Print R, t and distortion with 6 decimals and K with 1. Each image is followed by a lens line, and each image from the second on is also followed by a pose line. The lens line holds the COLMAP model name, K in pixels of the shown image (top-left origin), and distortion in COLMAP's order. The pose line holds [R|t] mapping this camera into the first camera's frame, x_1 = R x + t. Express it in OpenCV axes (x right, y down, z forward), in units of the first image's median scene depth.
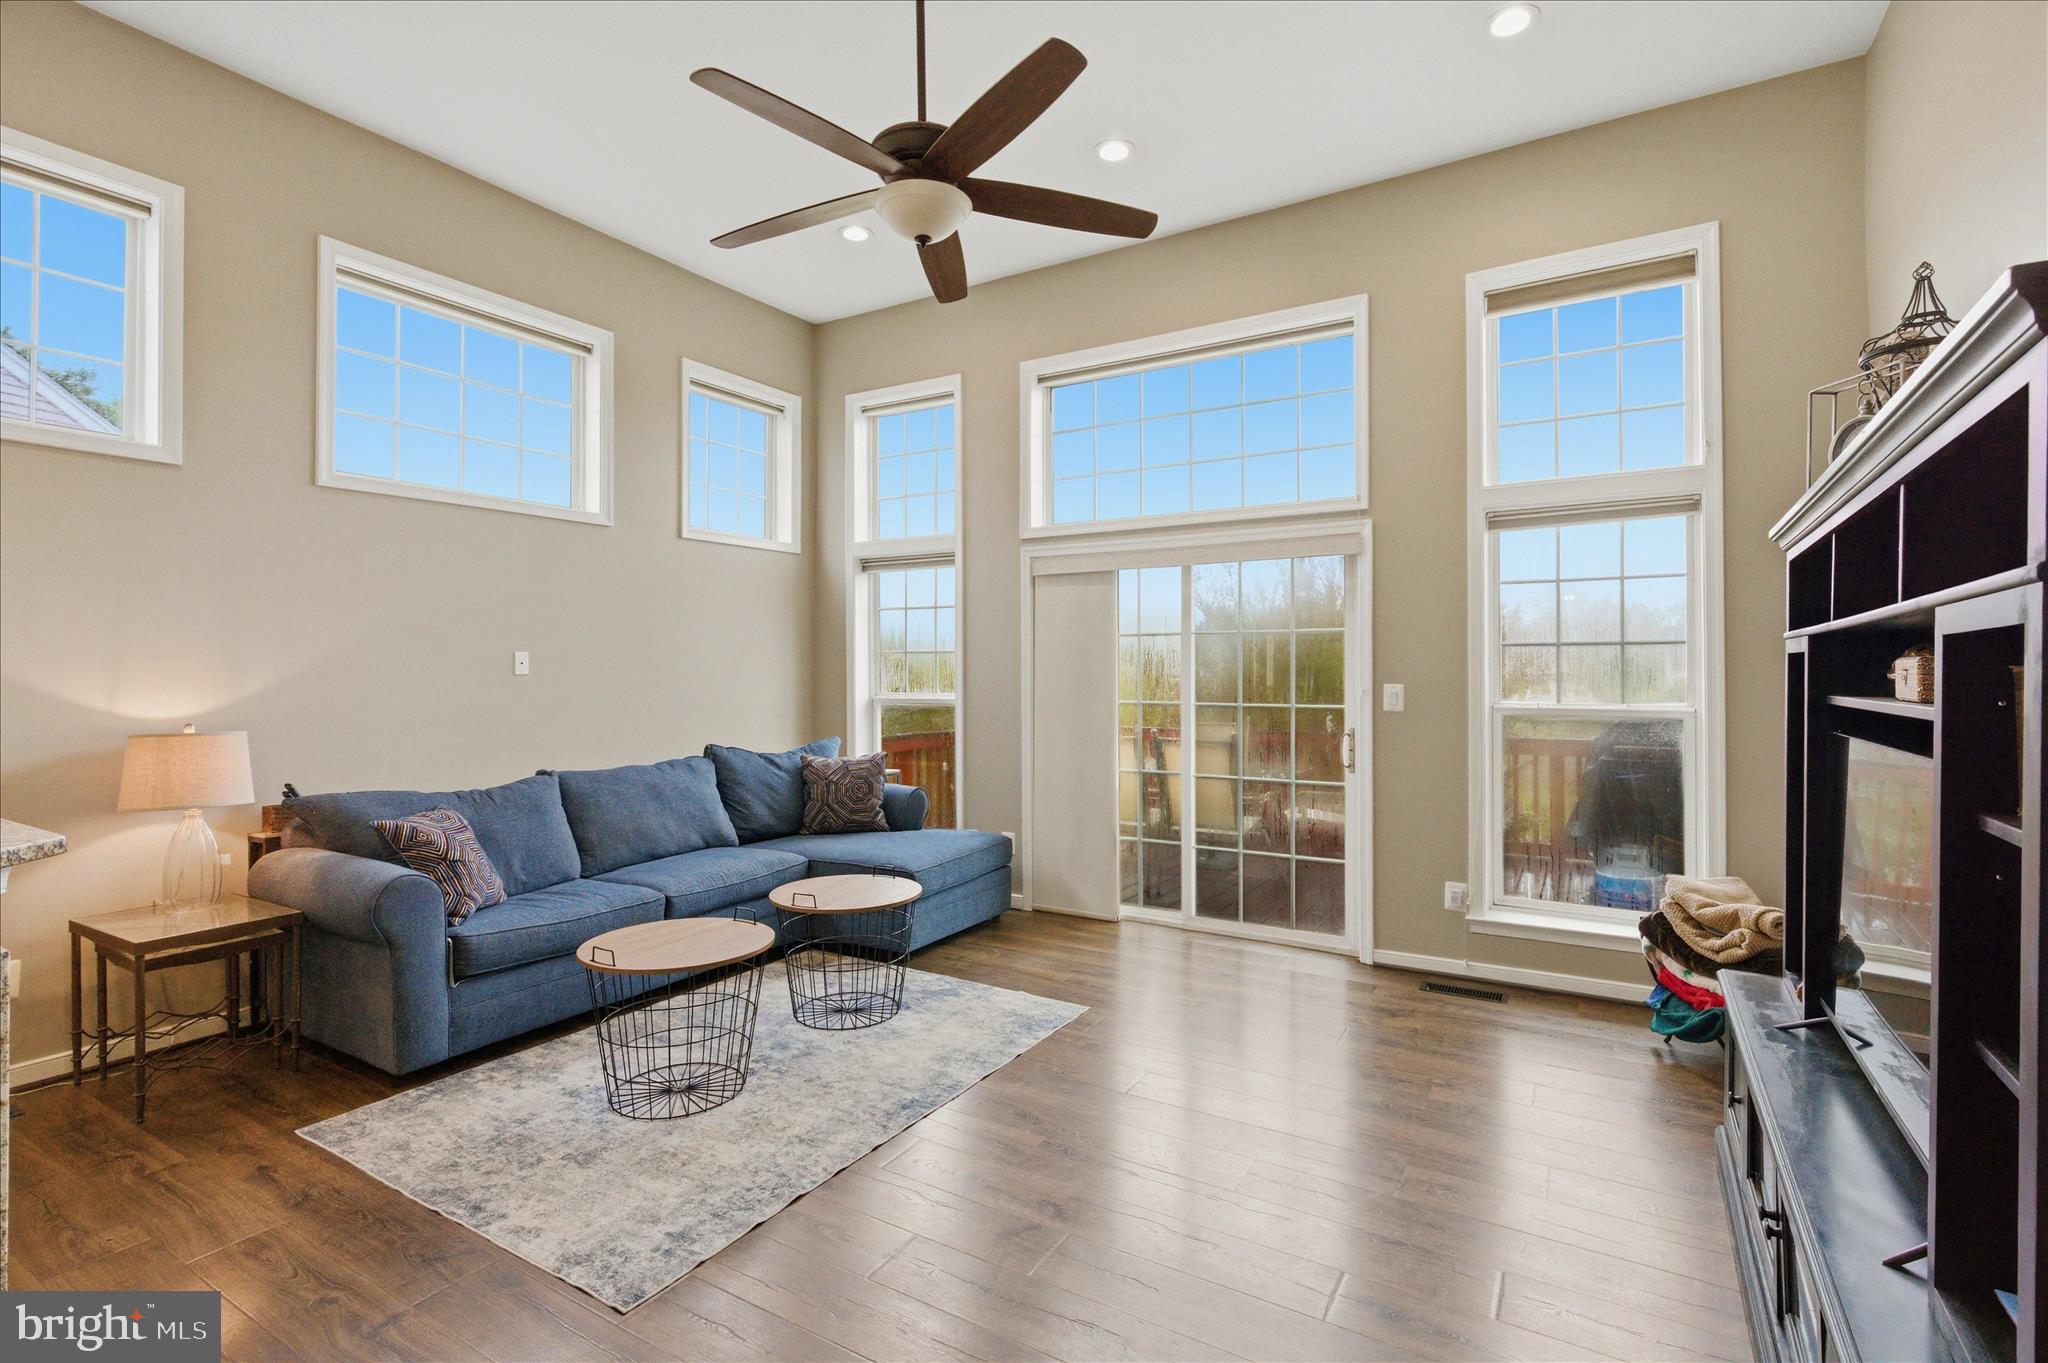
lens RADIAL K [[960.9, 0, 1034.6], [0, 960.9, 671.4], [0, 0, 1]] dist [0.003329, 0.000745]
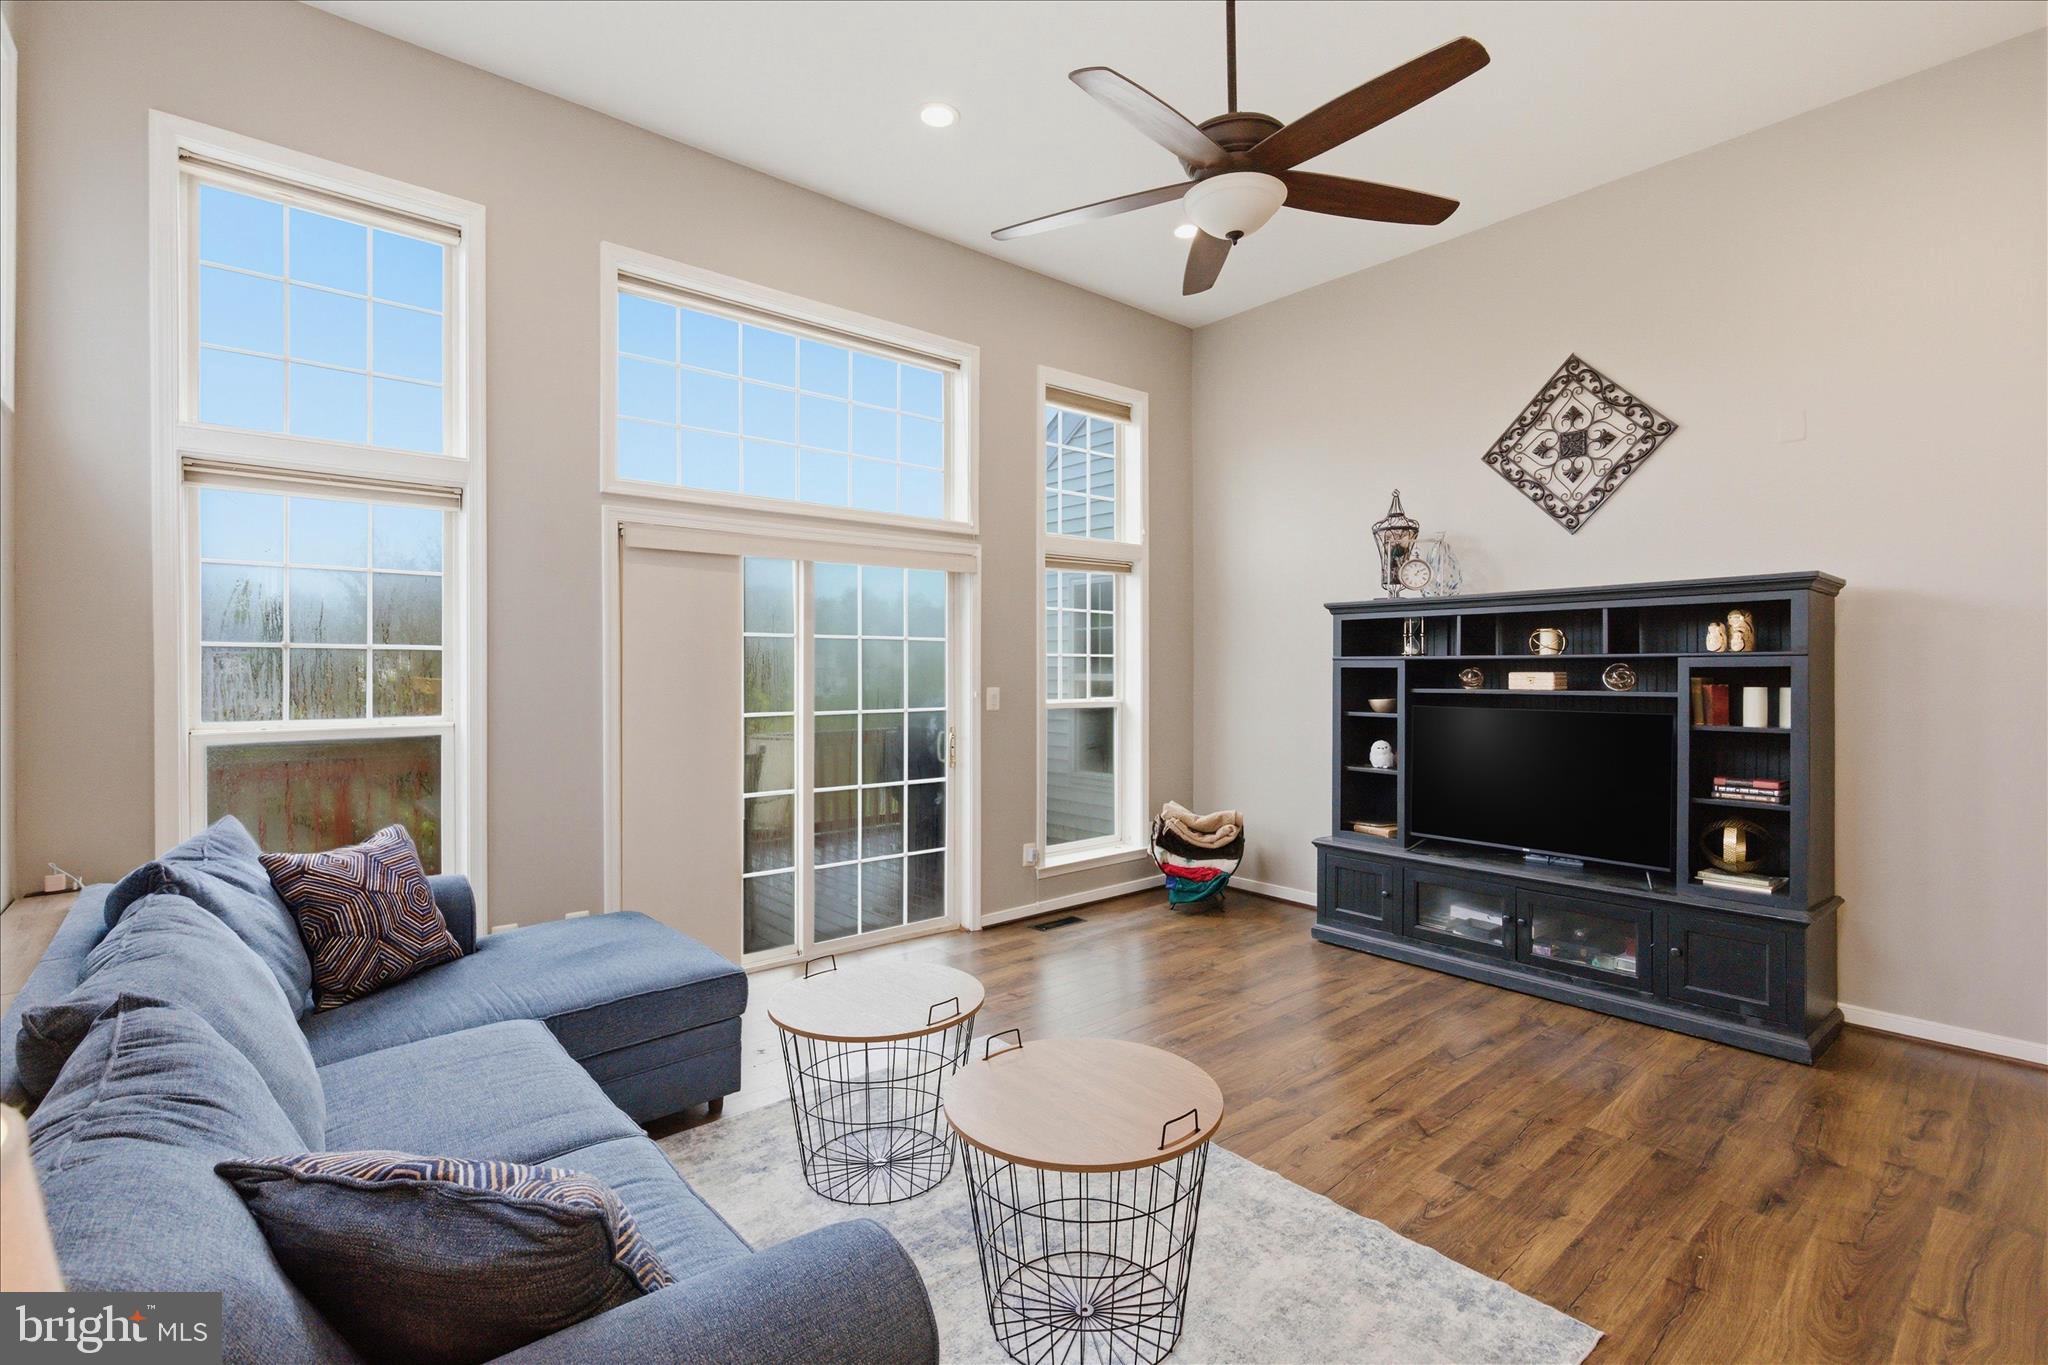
lens RADIAL K [[946.6, 0, 1050.7], [0, 946.6, 672.5], [0, 0, 1]] dist [-0.003482, -0.000282]
pose [[0.294144, -0.008056, 0.955727, -0.718216], [-0.006266, 0.999927, 0.010357, -0.017408], [-0.955741, -0.009035, 0.294072, 0.589509]]
